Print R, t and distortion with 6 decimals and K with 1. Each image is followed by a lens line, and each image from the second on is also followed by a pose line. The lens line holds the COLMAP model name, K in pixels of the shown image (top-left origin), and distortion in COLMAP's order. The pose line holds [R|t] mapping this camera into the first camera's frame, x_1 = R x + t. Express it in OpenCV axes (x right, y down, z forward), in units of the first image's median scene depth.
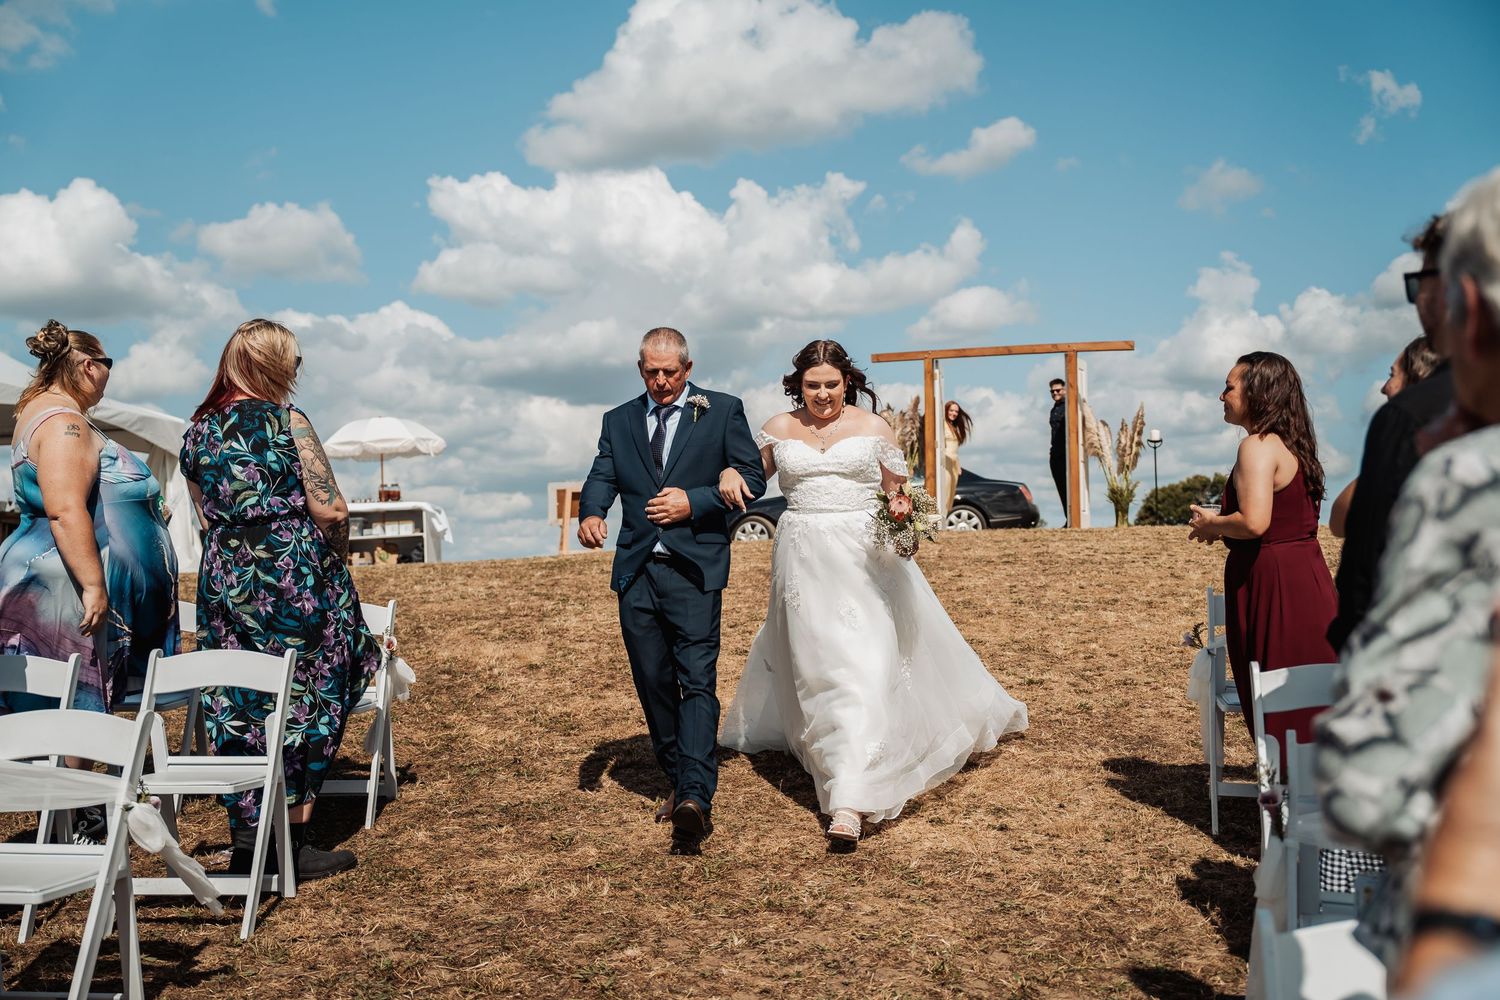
lens RADIAL K [[1692.2, 0, 745.0], [0, 1692.2, 499.6], [0, 0, 1]] dist [0.062223, 0.000000]
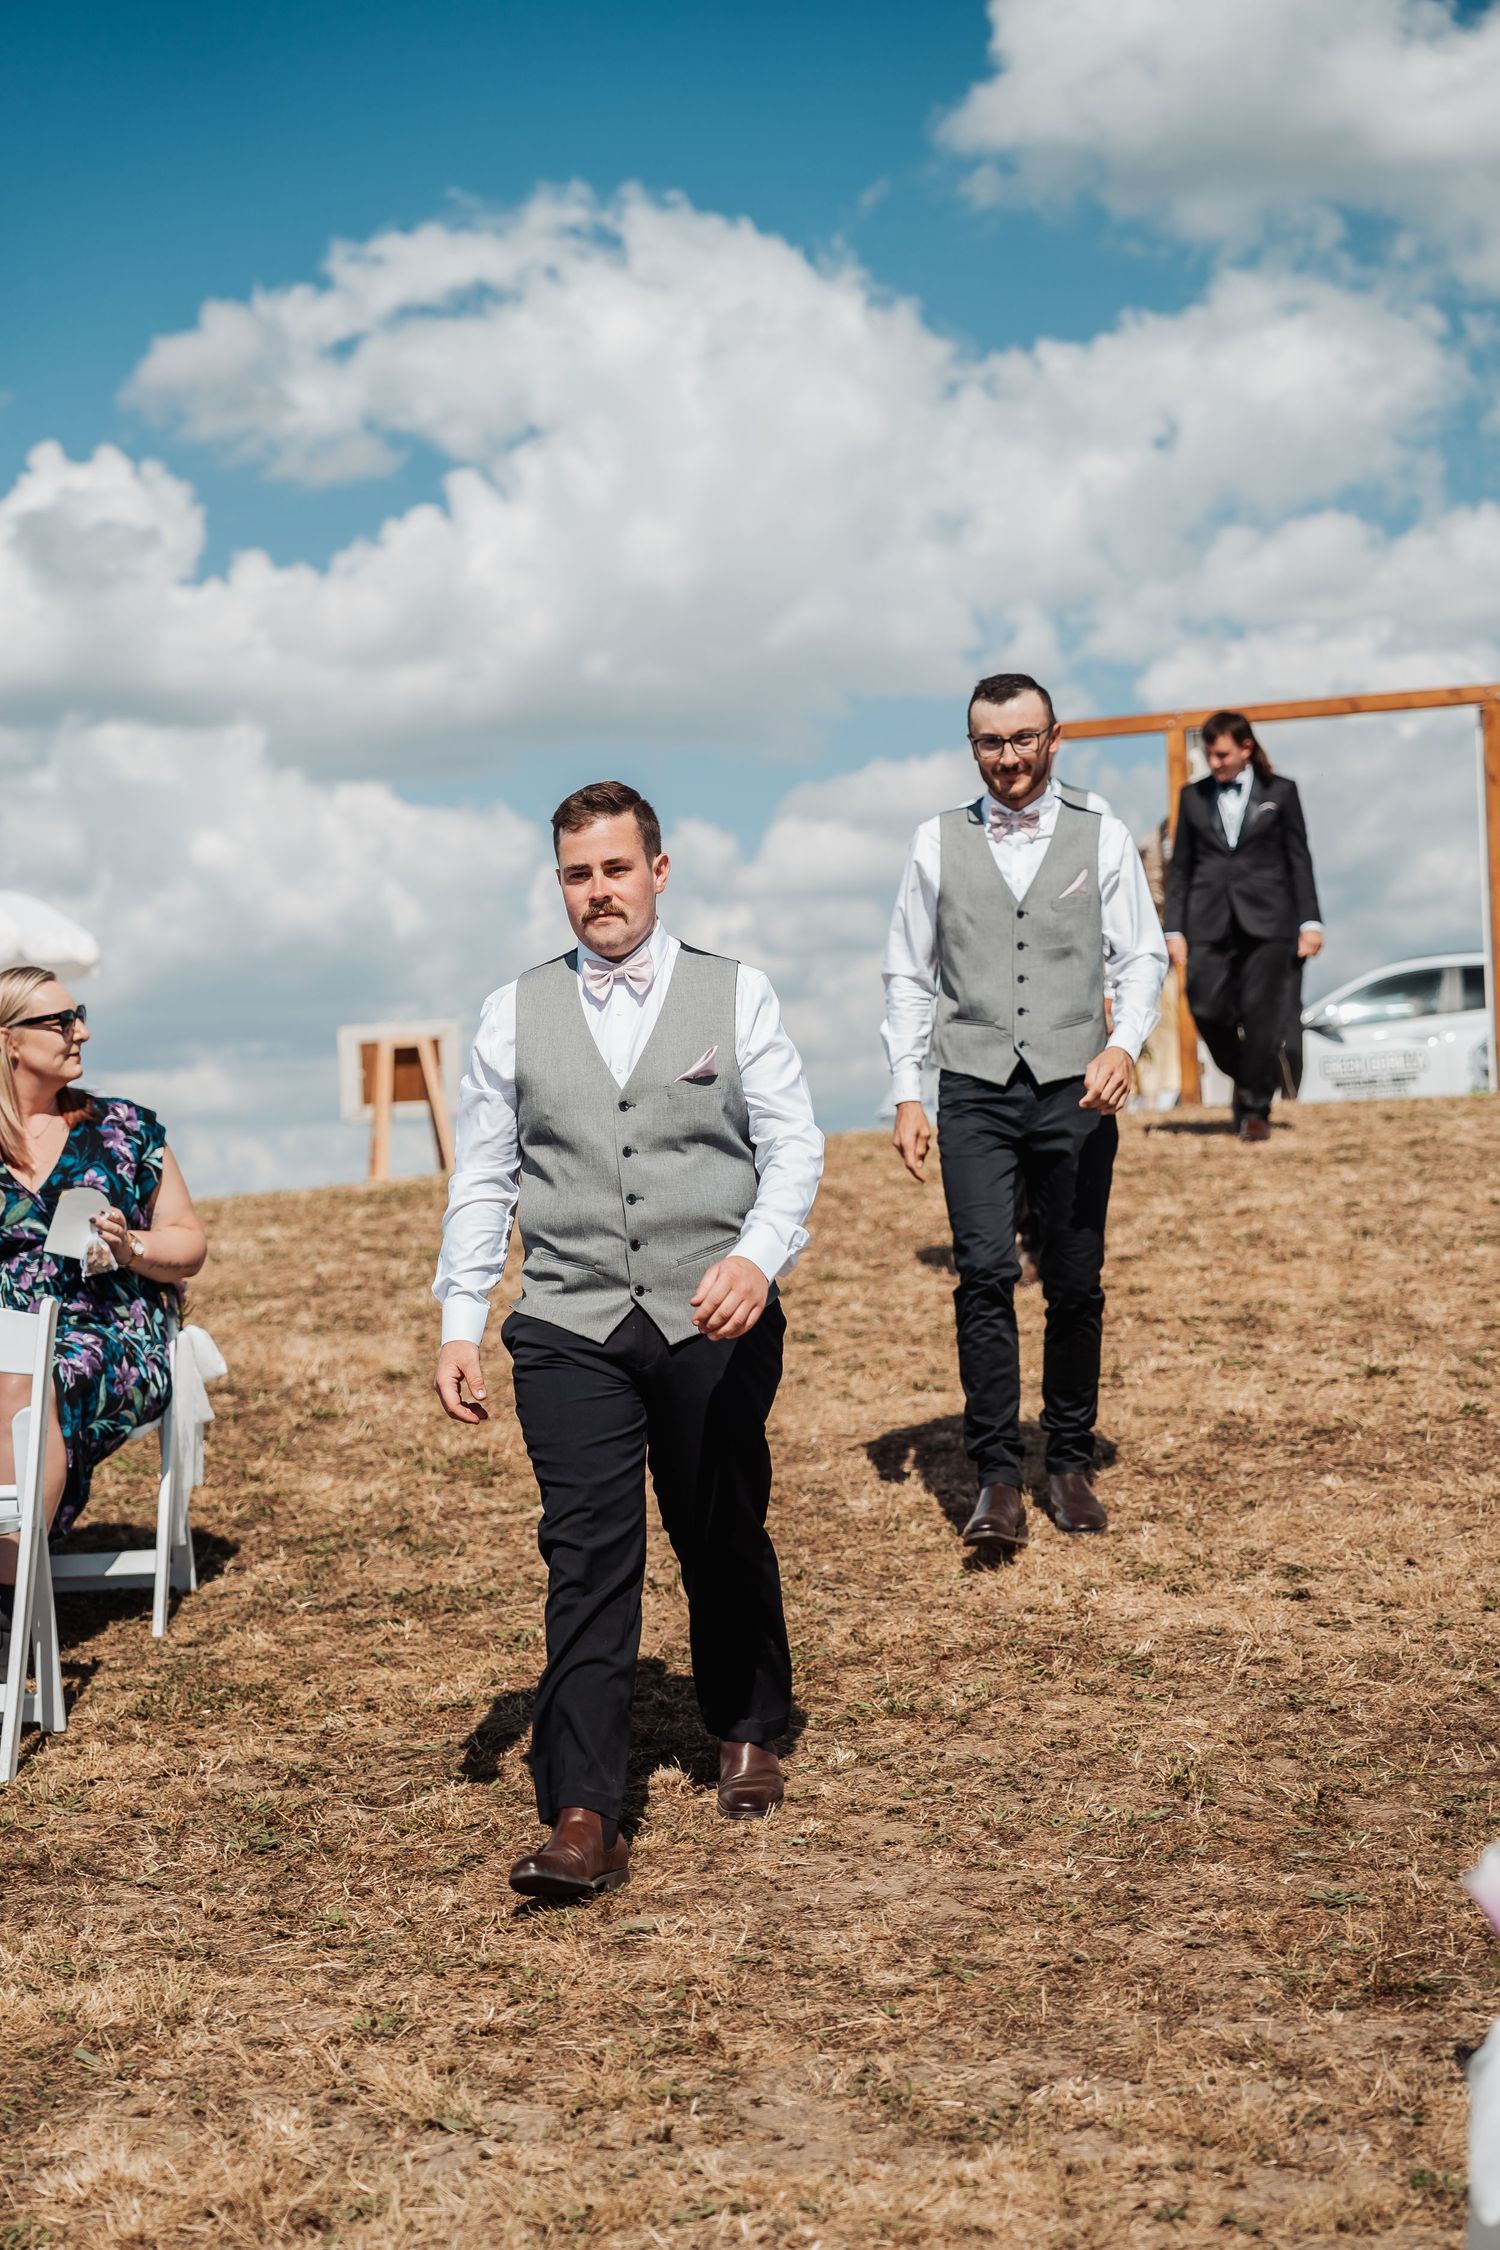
lens RADIAL K [[4333.6, 0, 729.3], [0, 4333.6, 1117.8], [0, 0, 1]] dist [0.320007, 0.000000]
pose [[0.999633, -0.026931, -0.003075, -0.026965], [0.026960, 0.999589, 0.009704, 0.016364], [0.002812, -0.009783, 0.999948, -0.425822]]
